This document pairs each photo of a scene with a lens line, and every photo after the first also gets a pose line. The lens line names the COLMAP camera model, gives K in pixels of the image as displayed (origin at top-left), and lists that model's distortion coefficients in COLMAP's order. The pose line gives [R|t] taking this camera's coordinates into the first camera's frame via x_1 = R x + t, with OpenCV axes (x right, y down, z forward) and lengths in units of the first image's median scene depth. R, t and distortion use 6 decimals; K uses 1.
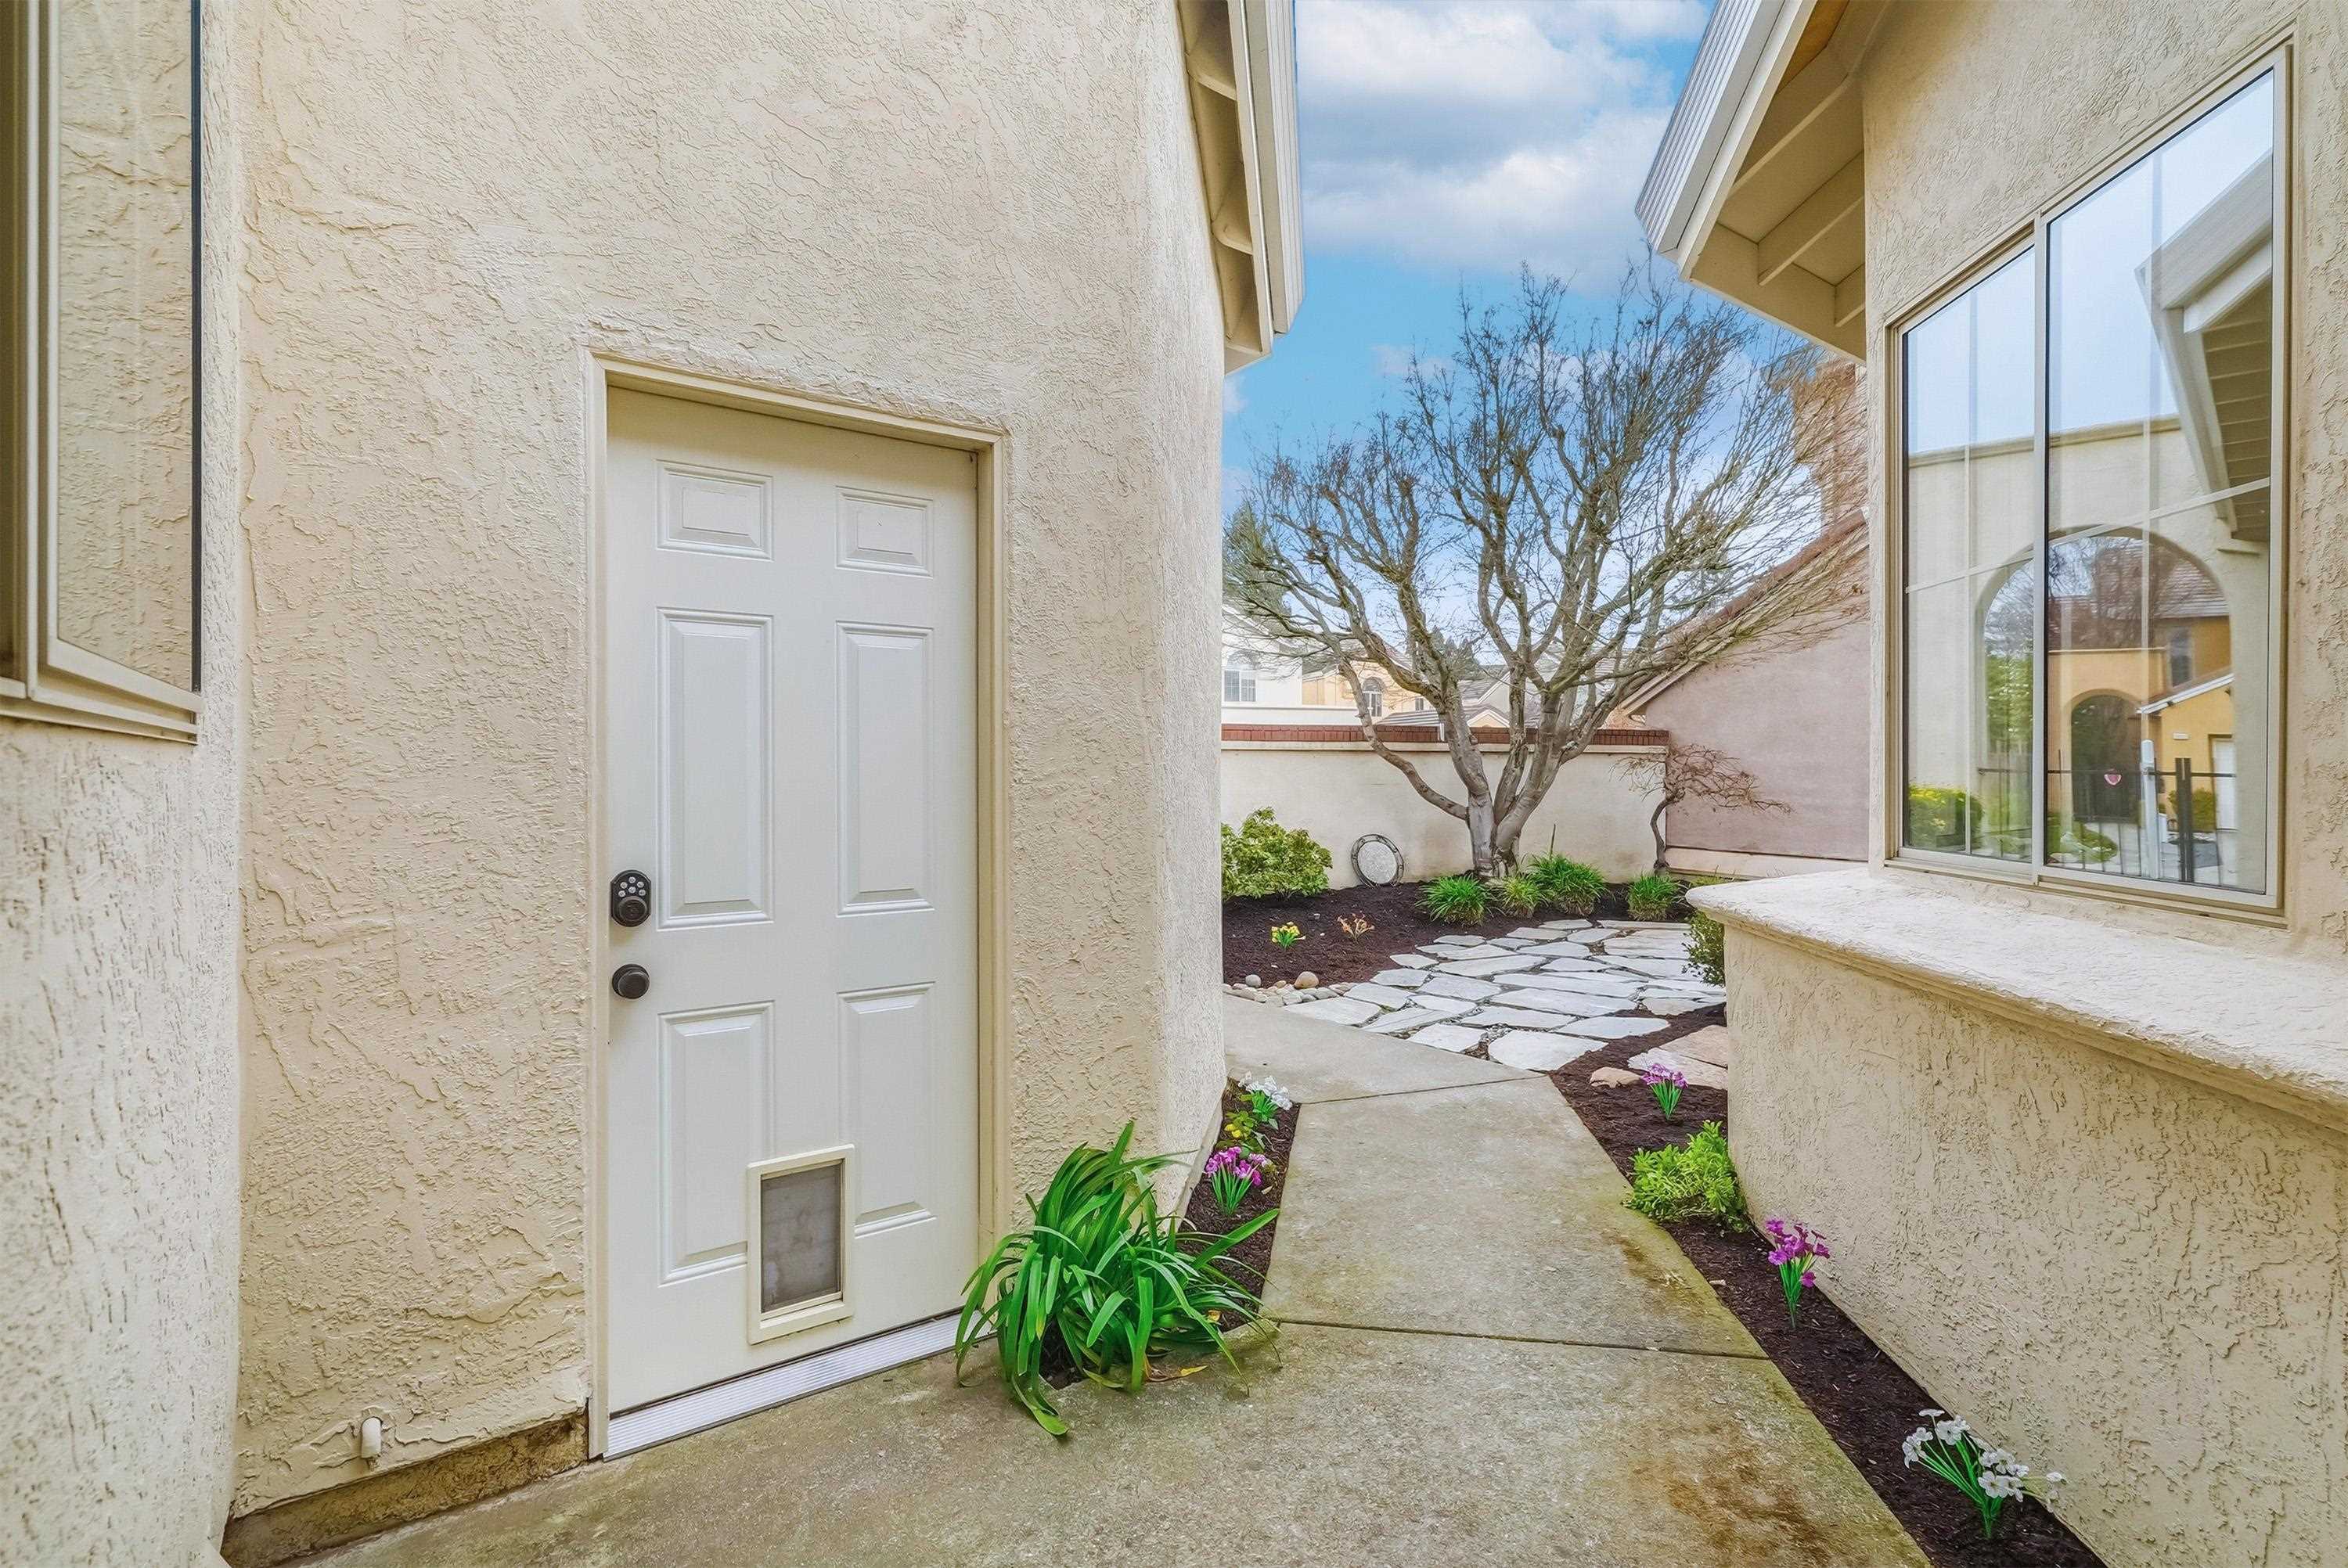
lens RADIAL K [[1090.2, 0, 1180.1], [0, 1090.2, 753.5], [0, 0, 1]] dist [-0.001341, -0.000013]
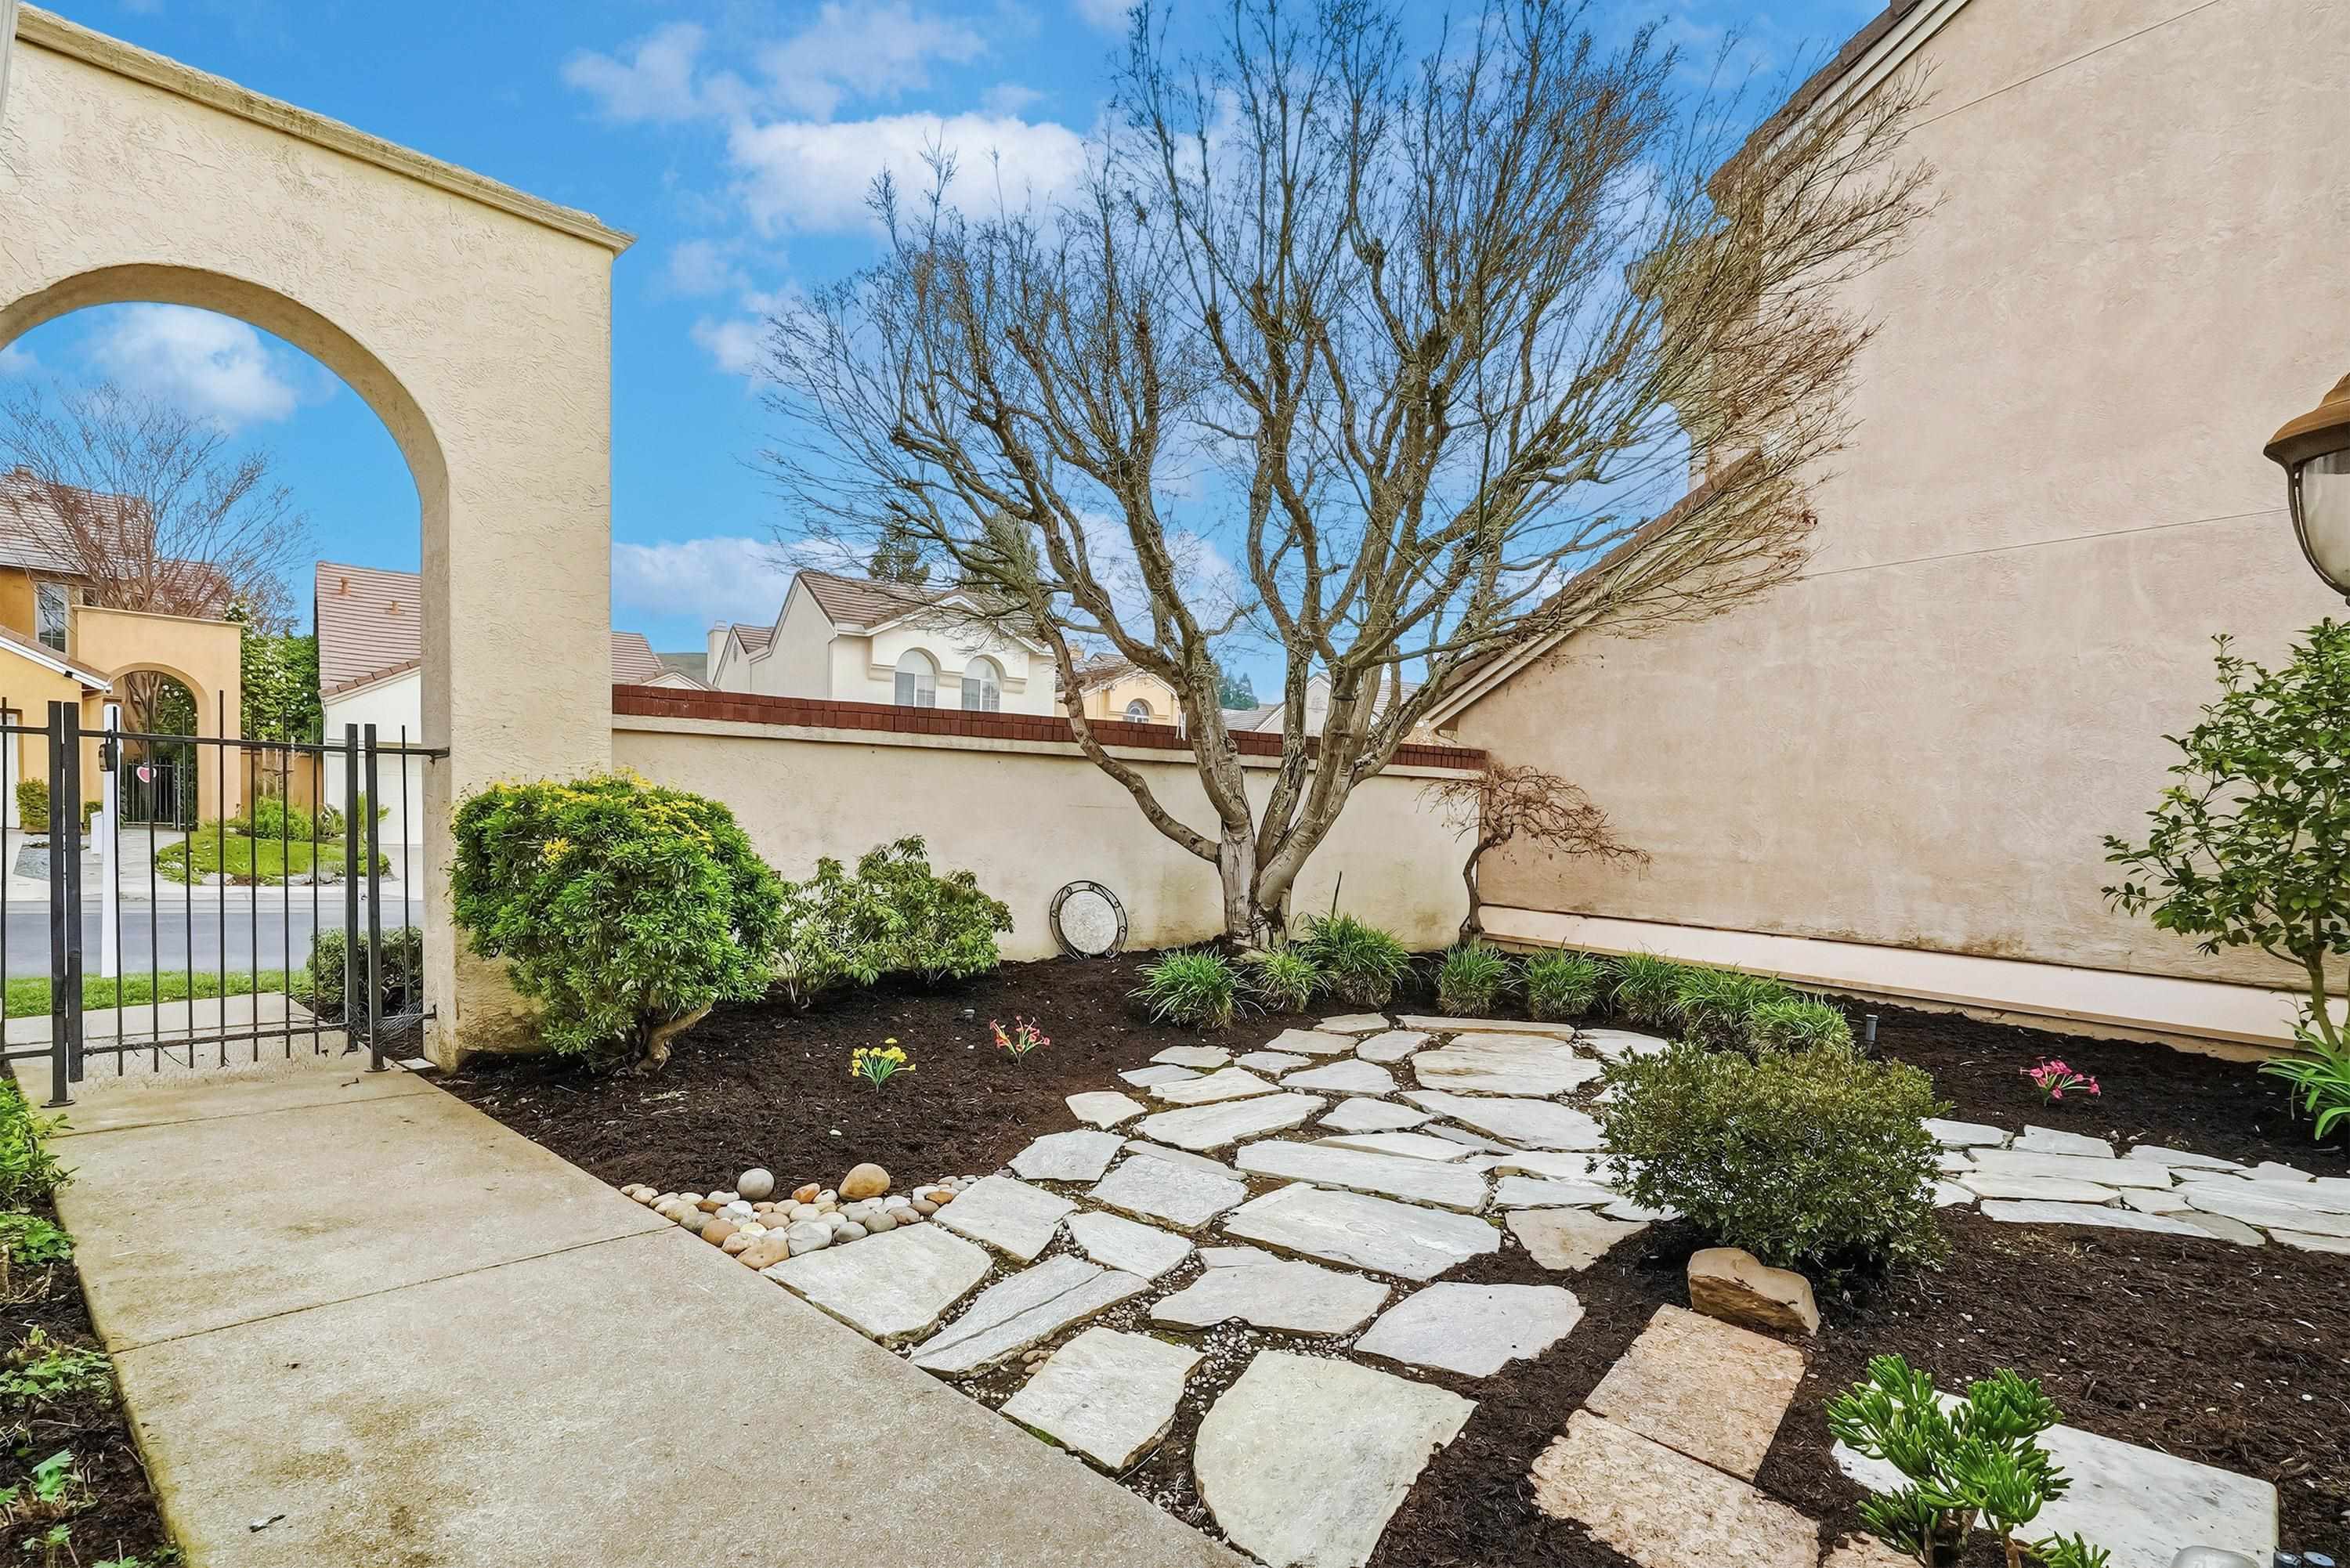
lens RADIAL K [[1102.4, 0, 1171.5], [0, 1102.4, 834.5], [0, 0, 1]] dist [0.000496, -0.000006]
pose [[0.981102, 0.028228, 0.191424, 0.104922], [-0.035898, 0.998681, 0.036717, 0.019516], [-0.190135, -0.042895, 0.980820, 0.339194]]
